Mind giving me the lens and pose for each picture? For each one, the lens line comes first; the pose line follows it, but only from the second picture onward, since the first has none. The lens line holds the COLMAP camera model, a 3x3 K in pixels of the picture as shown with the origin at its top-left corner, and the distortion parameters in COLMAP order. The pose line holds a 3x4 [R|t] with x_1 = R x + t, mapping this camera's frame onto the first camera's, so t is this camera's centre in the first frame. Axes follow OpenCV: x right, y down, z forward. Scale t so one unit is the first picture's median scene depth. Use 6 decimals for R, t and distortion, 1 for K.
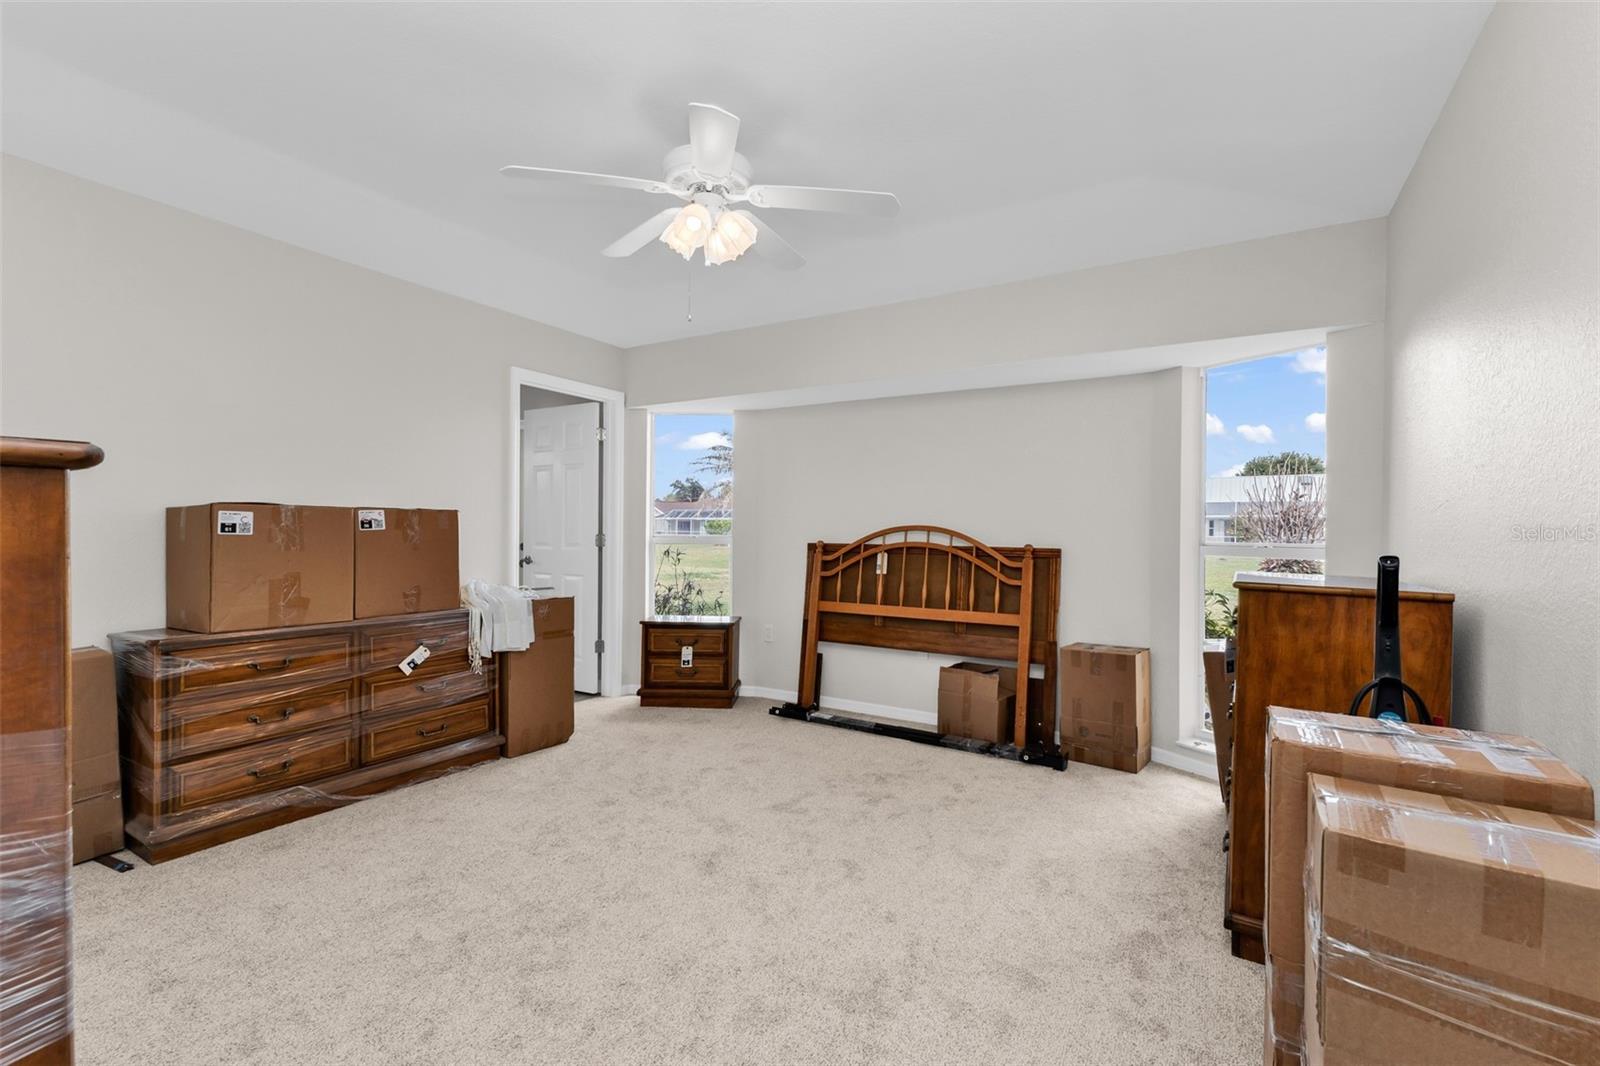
lens RADIAL K [[691.1, 0, 803.1], [0, 691.1, 516.4], [0, 0, 1]] dist [0.011481, -0.003586]
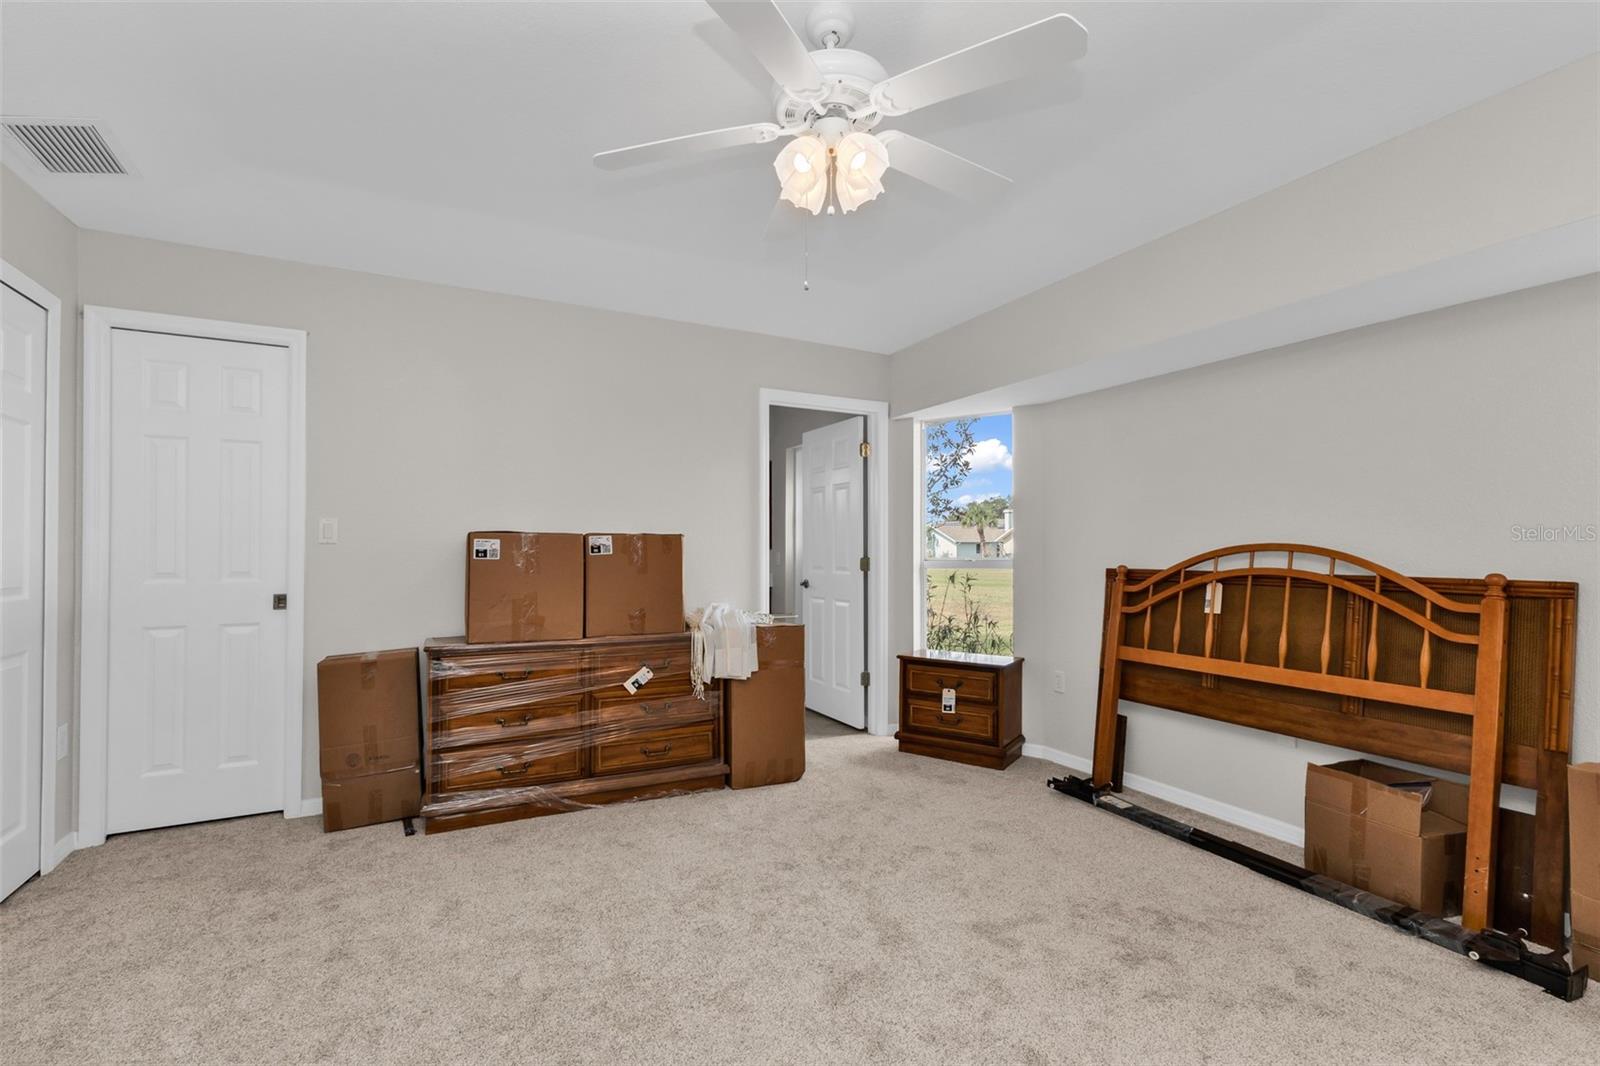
lens RADIAL K [[693.9, 0, 775.8], [0, 693.9, 535.3], [0, 0, 1]] dist [0.011931, -0.004045]
pose [[0.840122, -0.019809, -0.542036, 0.161428], [0.017249, 0.999803, -0.009803, 0.004651], [0.542124, -0.001114, 0.840298, 0.218904]]
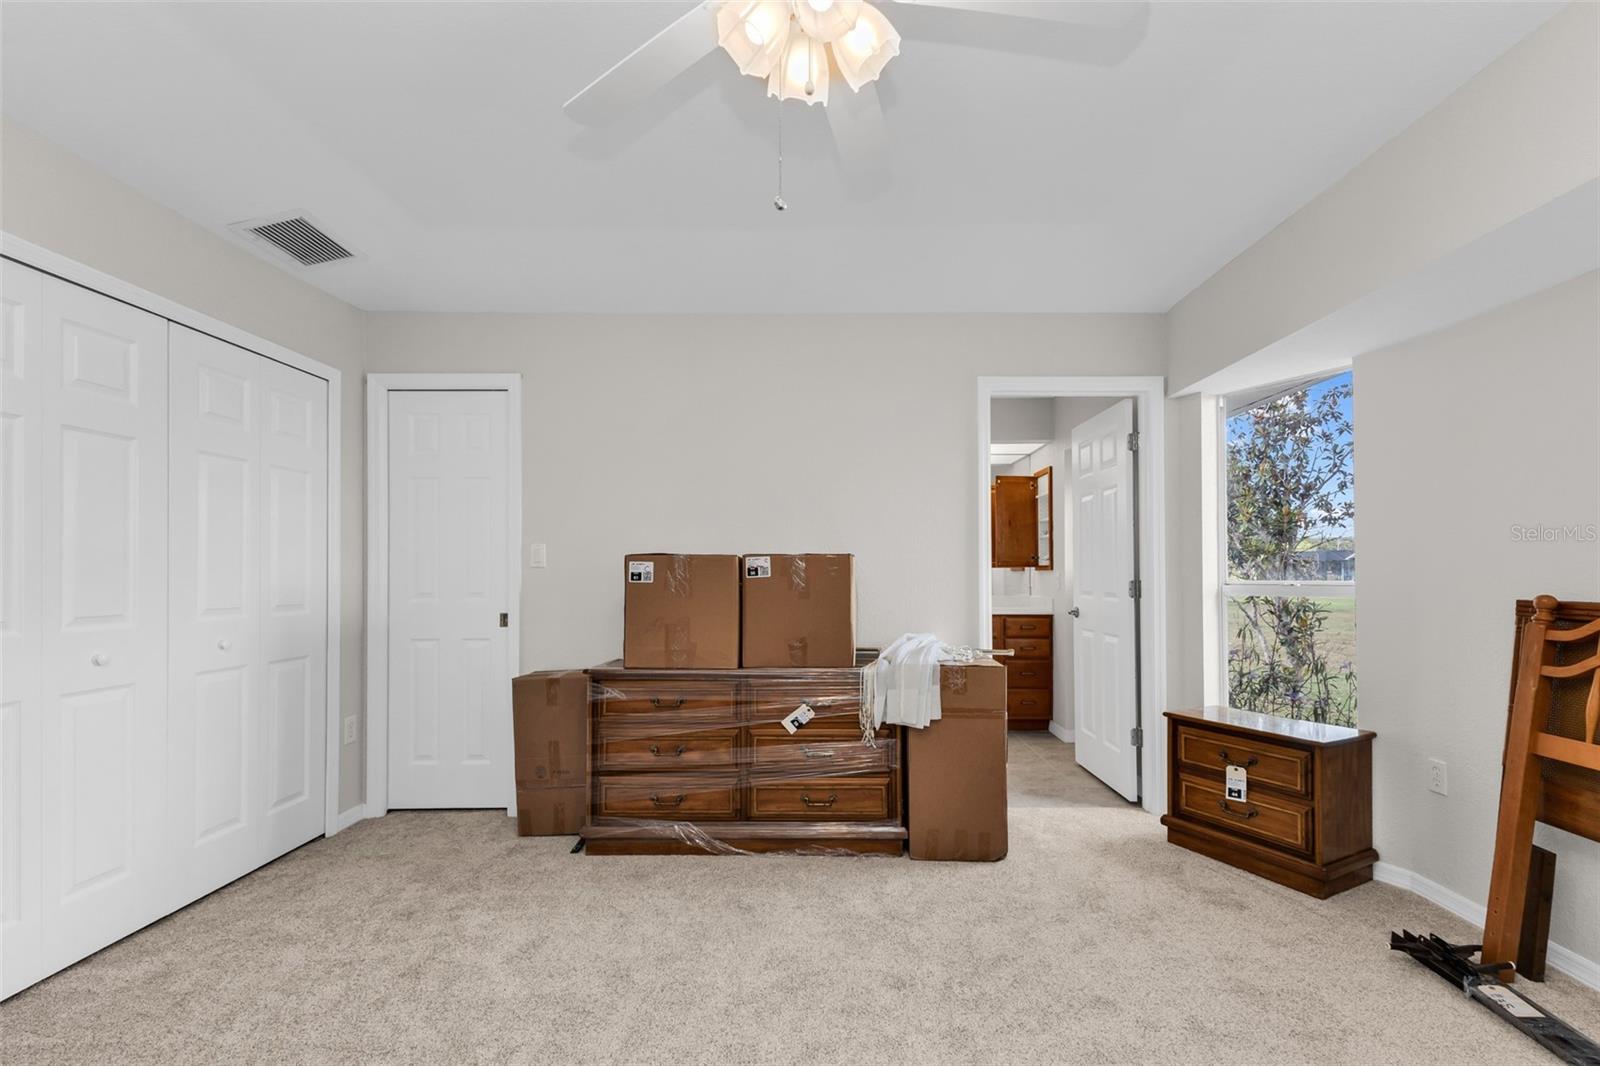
lens RADIAL K [[694.8, 0, 830.5], [0, 694.8, 557.6], [0, 0, 1]] dist [0.006966, -0.001349]
pose [[0.517098, -0.028269, -0.855459, 0.232565], [0.024794, 0.999530, -0.018042, 0.010617], [0.855567, -0.011881, 0.517556, 0.511121]]
